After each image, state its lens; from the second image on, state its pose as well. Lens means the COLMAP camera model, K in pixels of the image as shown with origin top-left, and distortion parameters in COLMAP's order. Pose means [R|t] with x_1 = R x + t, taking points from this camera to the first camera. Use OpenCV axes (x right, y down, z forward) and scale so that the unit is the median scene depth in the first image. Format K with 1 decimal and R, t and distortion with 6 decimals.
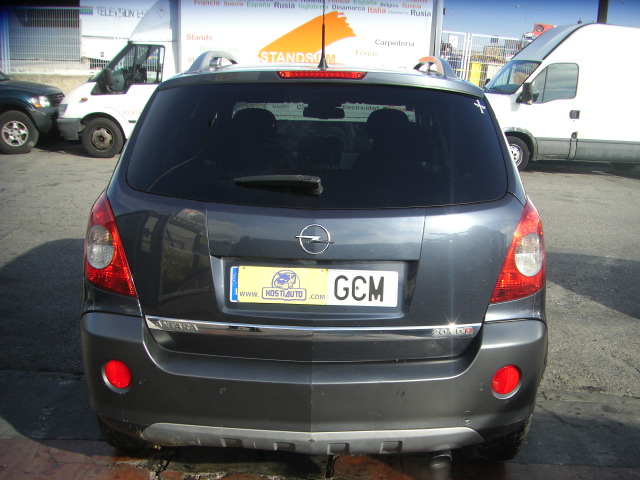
lens RADIAL K [[710.8, 0, 320.0], [0, 710.8, 240.0], [0, 0, 1]] dist [-0.070127, -0.038958]
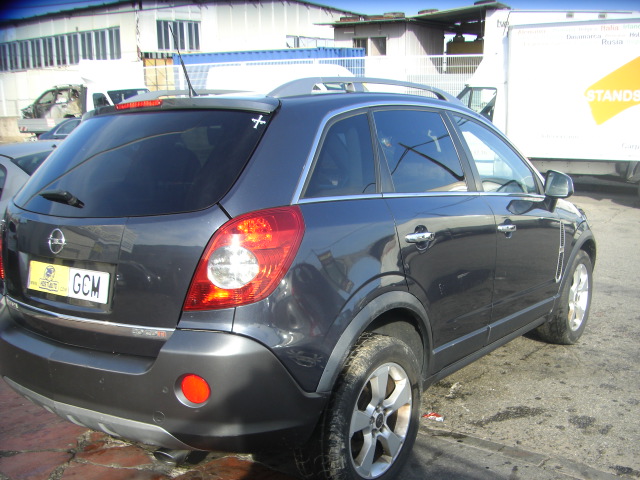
lens RADIAL K [[710.8, 0, 320.0], [0, 710.8, 240.0], [0, 0, 1]] dist [-0.070127, -0.038958]
pose [[0.859095, 0.056655, -0.508671, 0.992047], [-0.086720, 0.995597, -0.035573, 0.000397], [0.504416, 0.074672, 0.860226, 0.171499]]
